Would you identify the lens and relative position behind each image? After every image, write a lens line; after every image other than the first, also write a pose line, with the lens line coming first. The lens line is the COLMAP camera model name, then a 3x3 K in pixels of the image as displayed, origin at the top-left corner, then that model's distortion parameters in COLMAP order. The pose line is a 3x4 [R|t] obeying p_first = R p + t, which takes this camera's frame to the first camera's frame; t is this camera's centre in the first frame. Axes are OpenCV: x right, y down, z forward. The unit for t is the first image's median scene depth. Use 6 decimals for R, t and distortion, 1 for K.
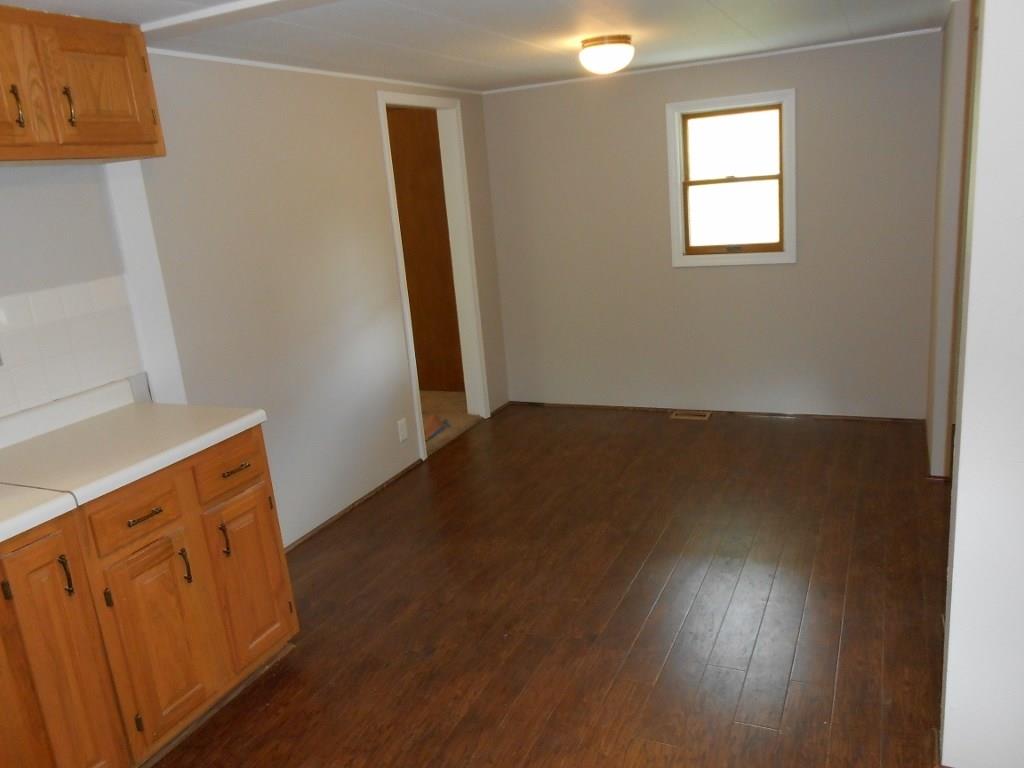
lens RADIAL K [[806.7, 0, 512.0], [0, 806.7, 384.0], [0, 0, 1]] dist [0.012790, 0.011930]
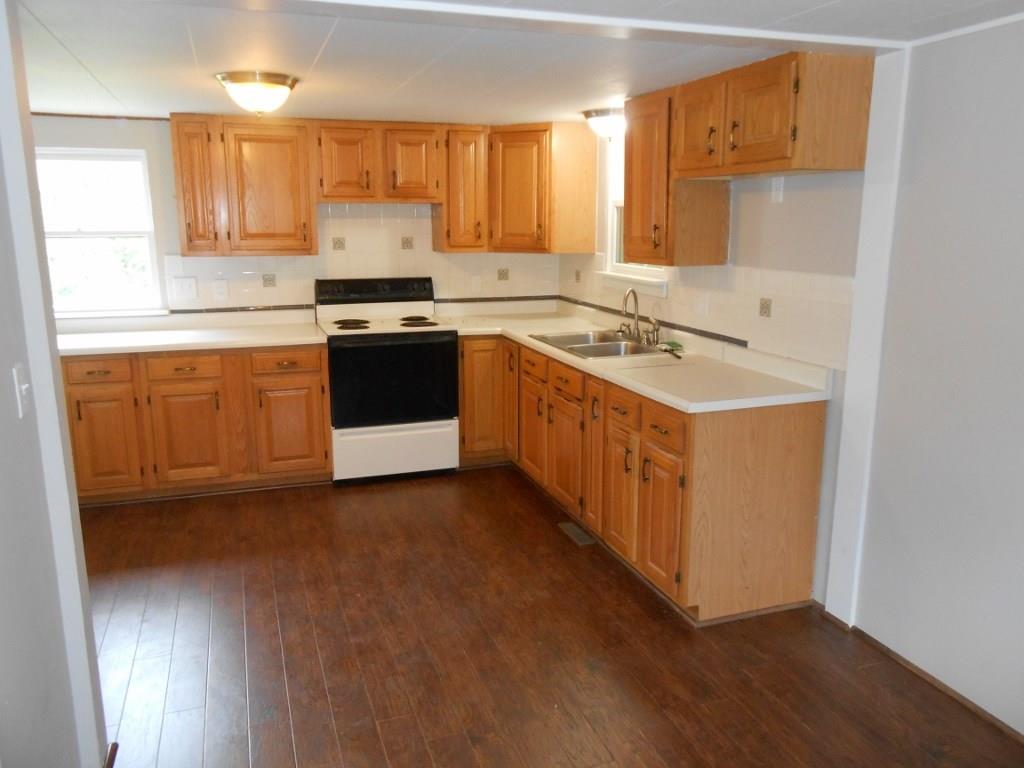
lens RADIAL K [[806.7, 0, 512.0], [0, 806.7, 384.0], [0, 0, 1]] dist [0.012790, 0.011930]
pose [[-0.705379, 0.237754, -0.667768, 0.643853], [-0.116012, 0.890644, 0.439653, -0.484130], [0.699272, 0.387591, -0.600659, 1.583706]]
